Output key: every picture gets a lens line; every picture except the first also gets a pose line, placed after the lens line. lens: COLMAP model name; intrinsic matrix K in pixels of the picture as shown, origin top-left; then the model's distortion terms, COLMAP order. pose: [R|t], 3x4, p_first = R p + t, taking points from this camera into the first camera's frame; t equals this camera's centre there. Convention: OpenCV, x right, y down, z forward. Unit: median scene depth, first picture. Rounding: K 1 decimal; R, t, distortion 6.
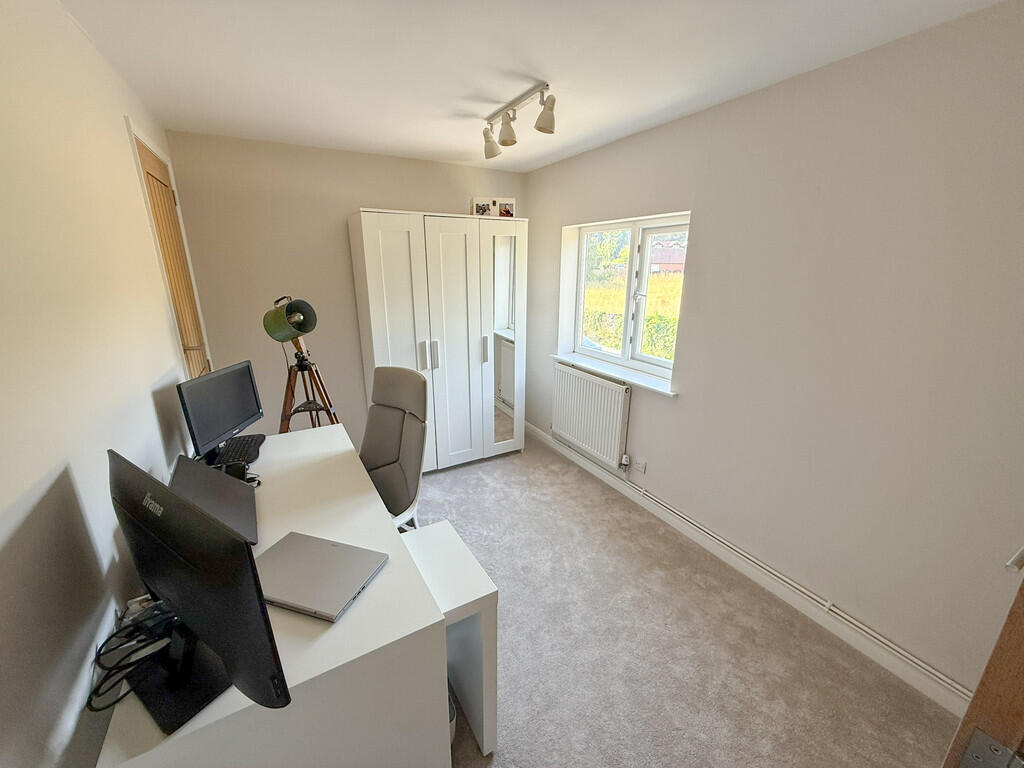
lens RADIAL K [[409.4, 0, 512.0], [0, 409.4, 384.0], [0, 0, 1]] dist [-0.001870, -0.000121]
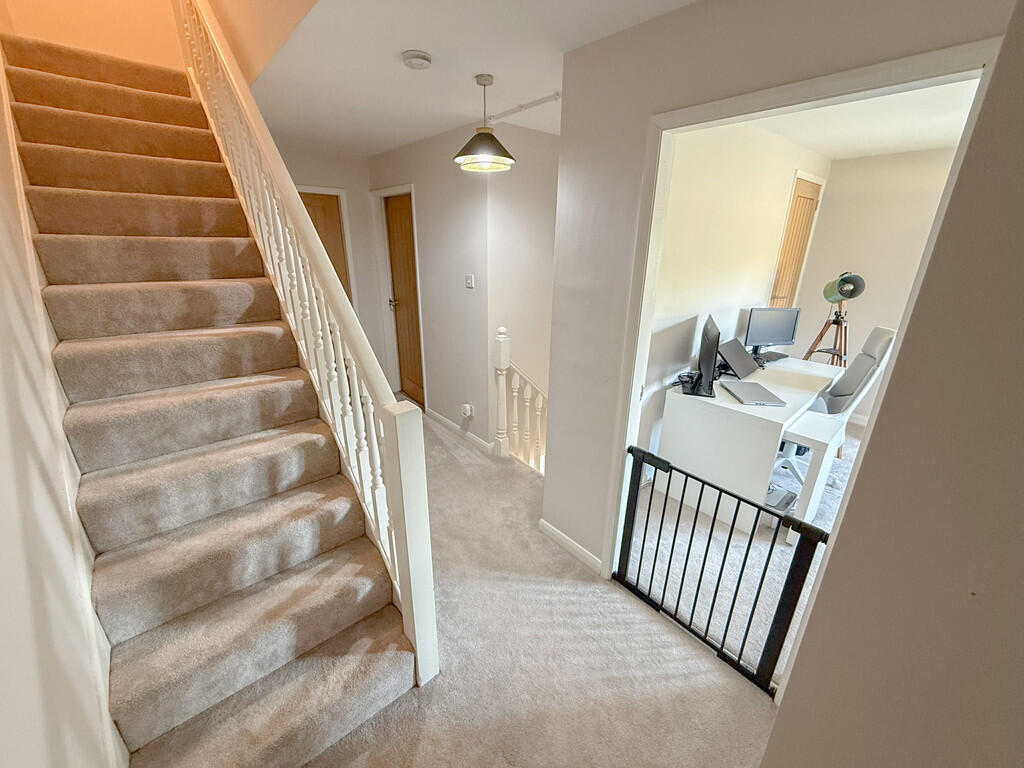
lens RADIAL K [[403.3, 0, 512.0], [0, 403.3, 384.0], [0, 0, 1]] dist [0.000094, -0.000009]
pose [[0.195663, 0.332232, -0.922680, 0.731701], [-0.284544, 0.919623, 0.270792, 0.112360], [0.938483, 0.209559, 0.274471, -0.475921]]
